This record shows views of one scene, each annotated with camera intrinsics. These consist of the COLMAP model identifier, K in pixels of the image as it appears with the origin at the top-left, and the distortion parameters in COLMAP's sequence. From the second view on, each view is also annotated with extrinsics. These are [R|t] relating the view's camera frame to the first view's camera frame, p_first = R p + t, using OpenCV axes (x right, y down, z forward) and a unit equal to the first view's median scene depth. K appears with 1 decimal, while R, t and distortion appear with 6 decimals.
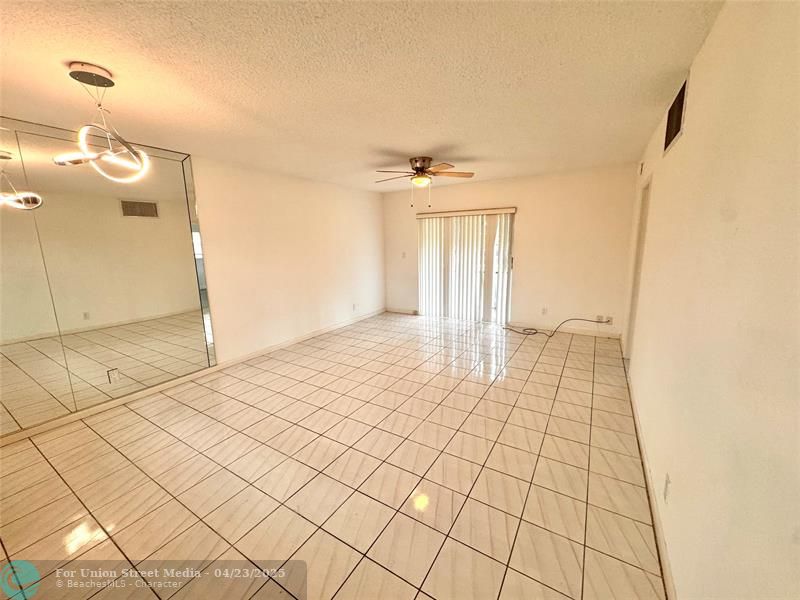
lens RADIAL K [[319.9, 0, 399.1], [0, 319.9, 301.6], [0, 0, 1]] dist [0.000065, -0.000458]
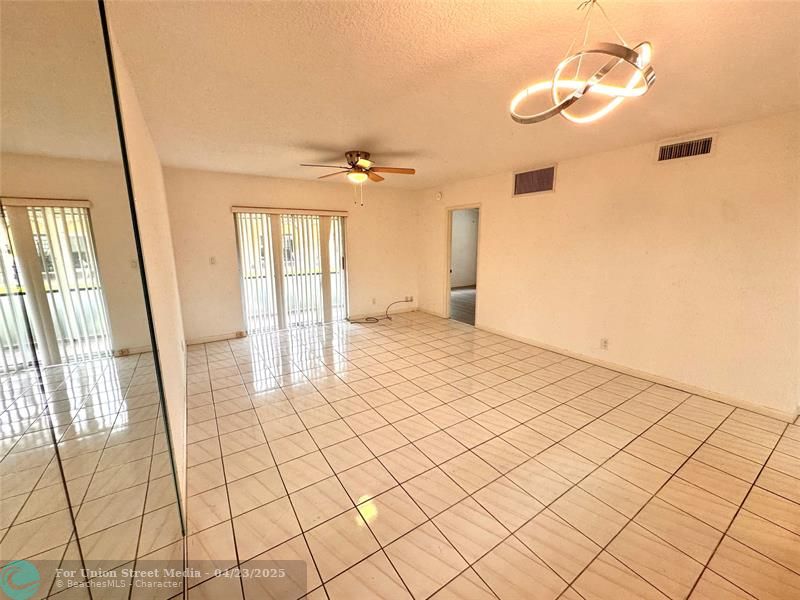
lens RADIAL K [[319.9, 0, 401.3], [0, 319.9, 300.8], [0, 0, 1]] dist [0.000065, -0.000458]
pose [[0.418892, -0.153810, 0.894914, -0.624497], [0.166125, 0.981897, 0.091000, -0.068451], [-0.892710, 0.110549, 0.436861, 0.417085]]
